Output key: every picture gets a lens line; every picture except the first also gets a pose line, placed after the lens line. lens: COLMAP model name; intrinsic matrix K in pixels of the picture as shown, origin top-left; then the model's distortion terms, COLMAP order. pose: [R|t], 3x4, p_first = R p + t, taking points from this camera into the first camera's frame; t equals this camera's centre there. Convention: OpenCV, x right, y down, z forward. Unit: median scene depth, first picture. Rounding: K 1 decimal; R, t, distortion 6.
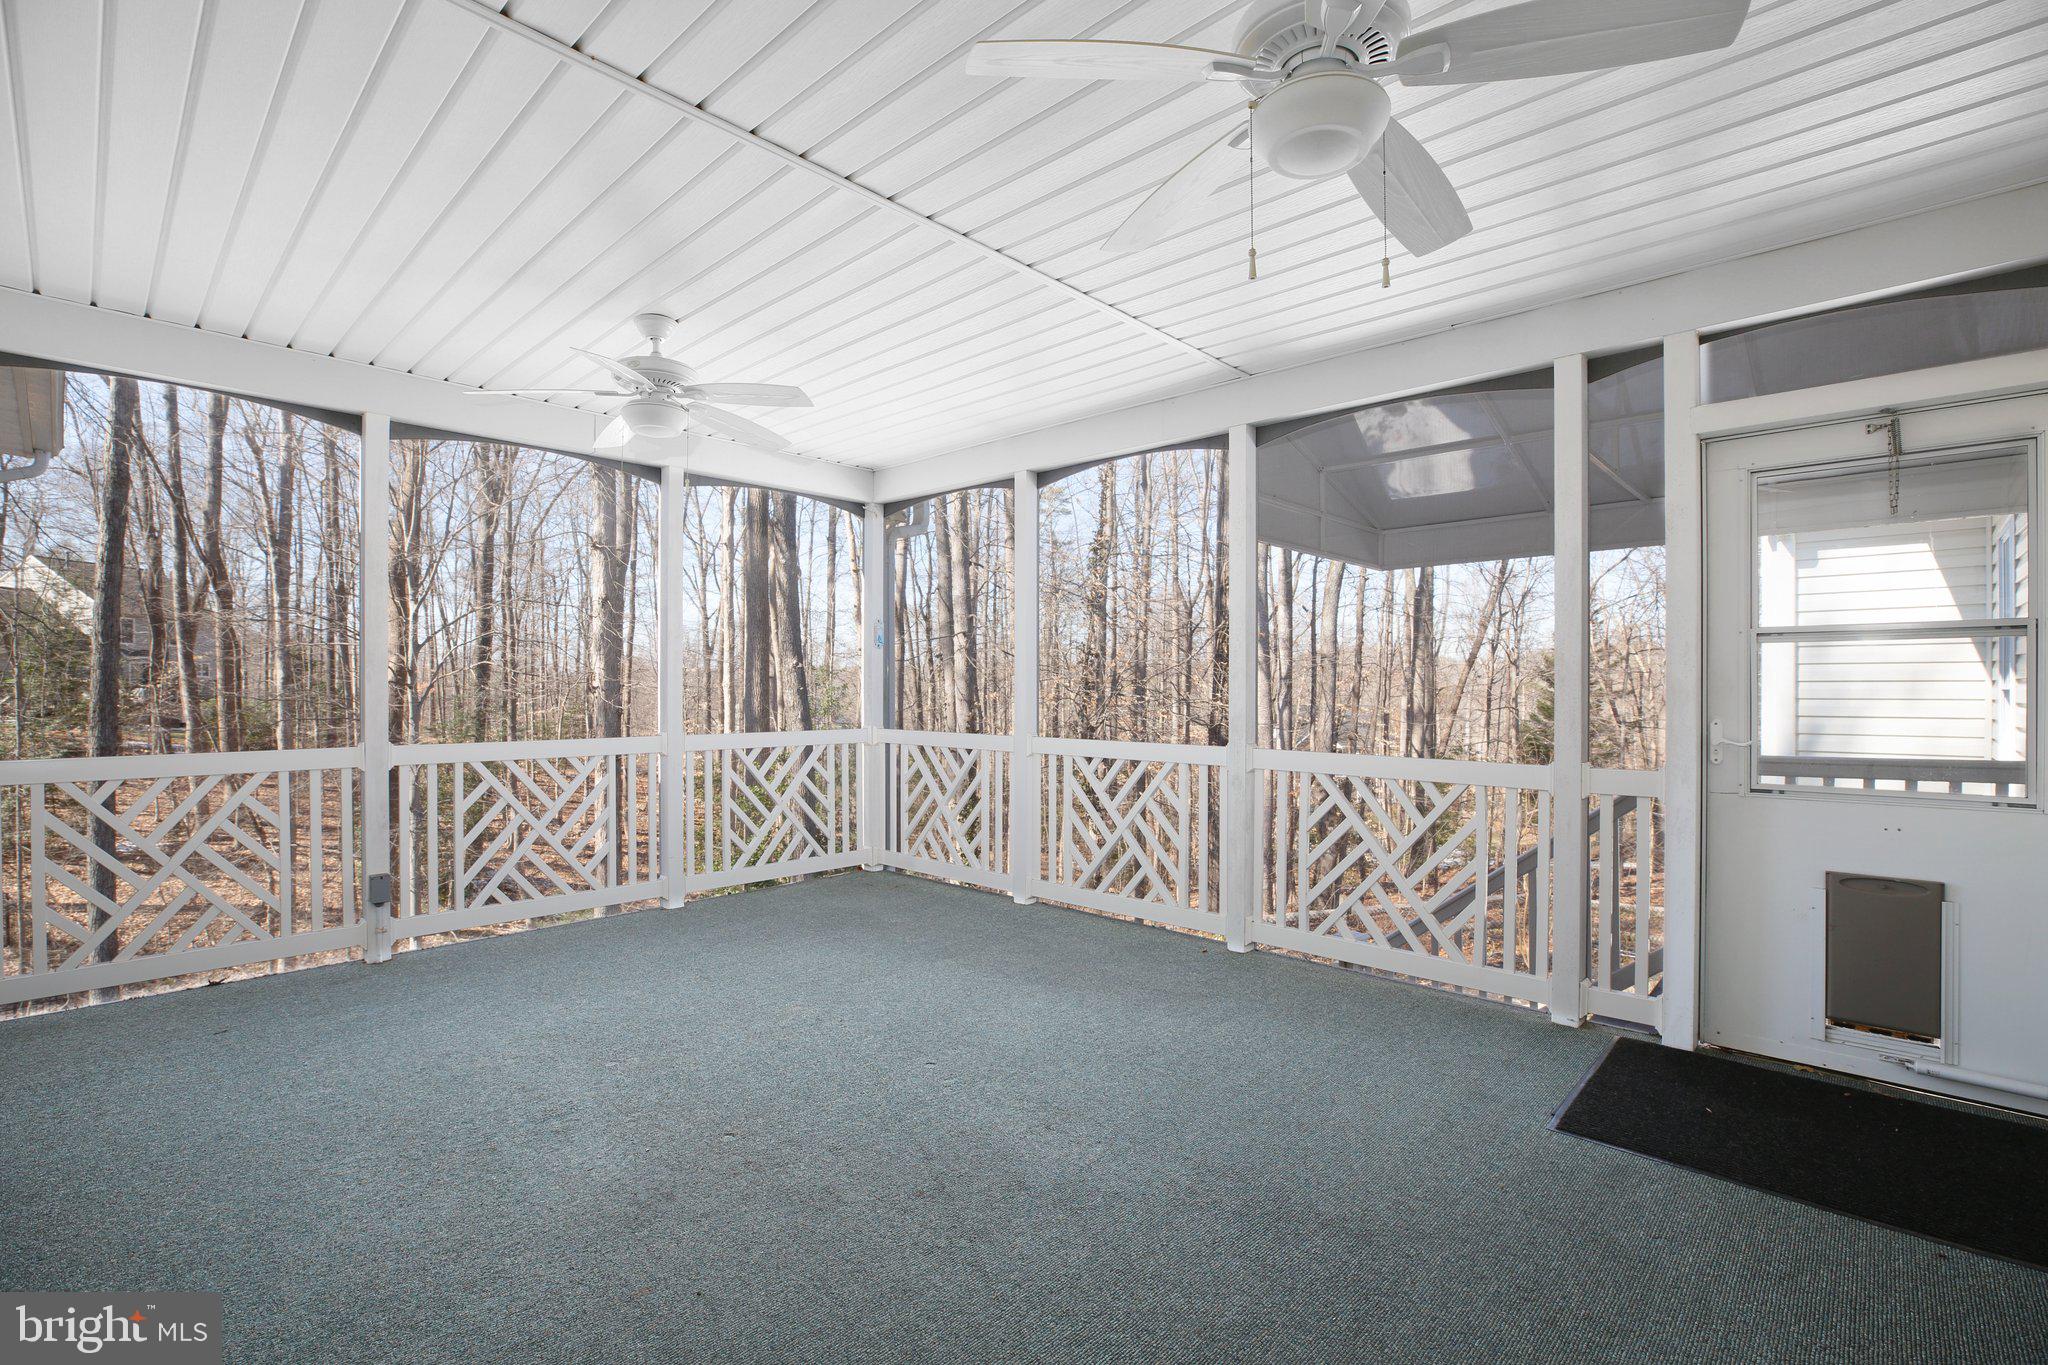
lens RADIAL K [[952.9, 0, 1033.5], [0, 952.9, 687.1], [0, 0, 1]] dist [-0.031788, 0.000289]
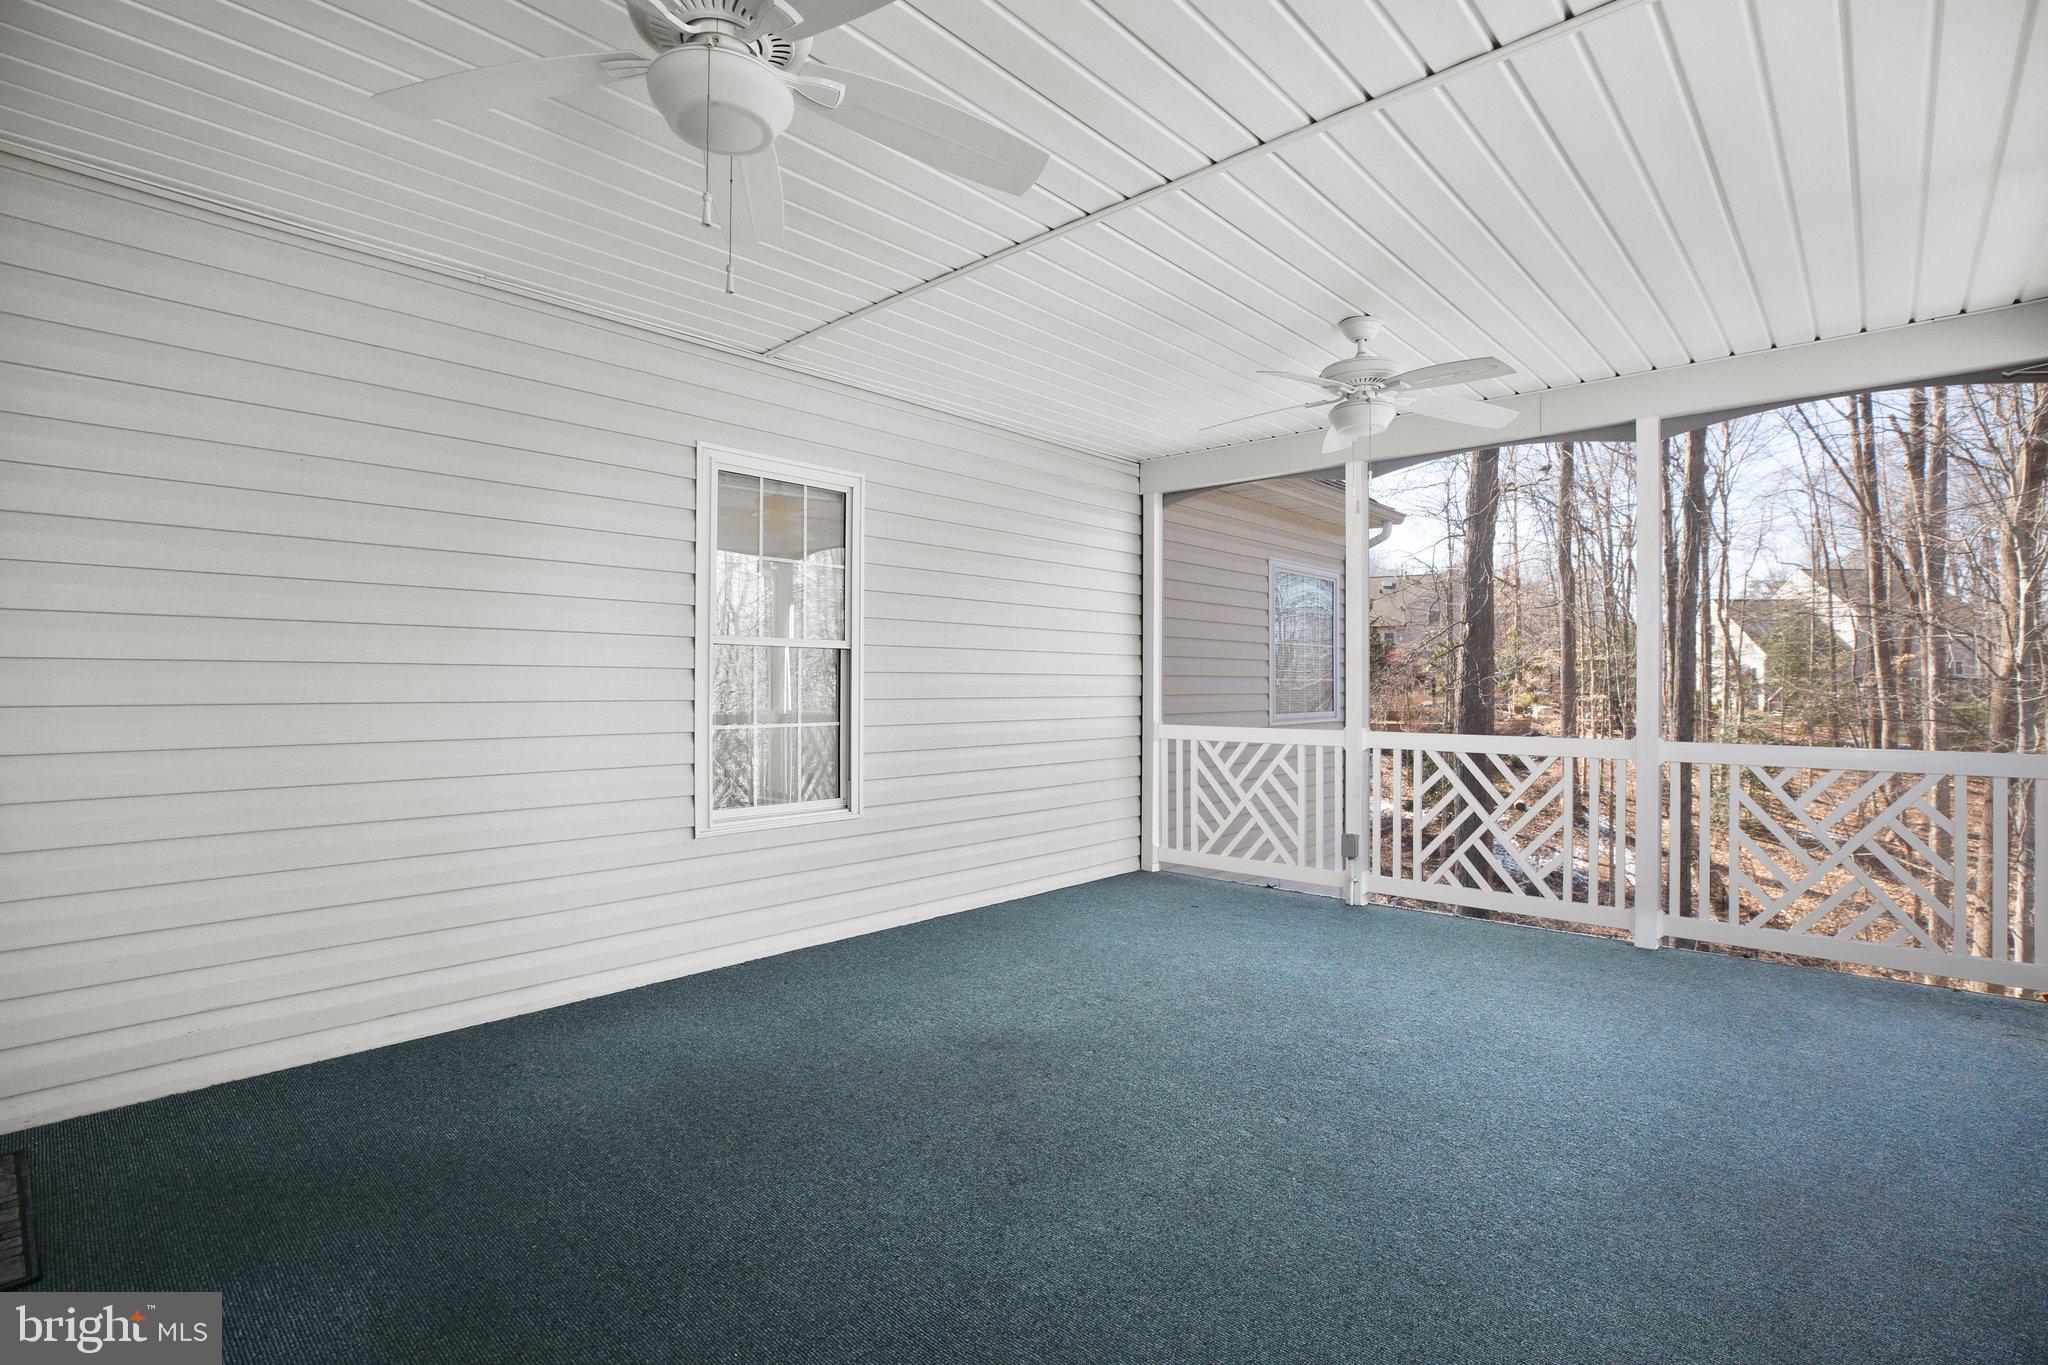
lens RADIAL K [[952.9, 0, 1033.5], [0, 952.9, 687.1], [0, 0, 1]] dist [-0.031788, 0.000289]
pose [[0.005574, 0.005496, -0.999969, 0.610500], [-0.001785, 0.999983, 0.005486, -0.001899], [0.999983, 0.001755, 0.005584, 0.620051]]
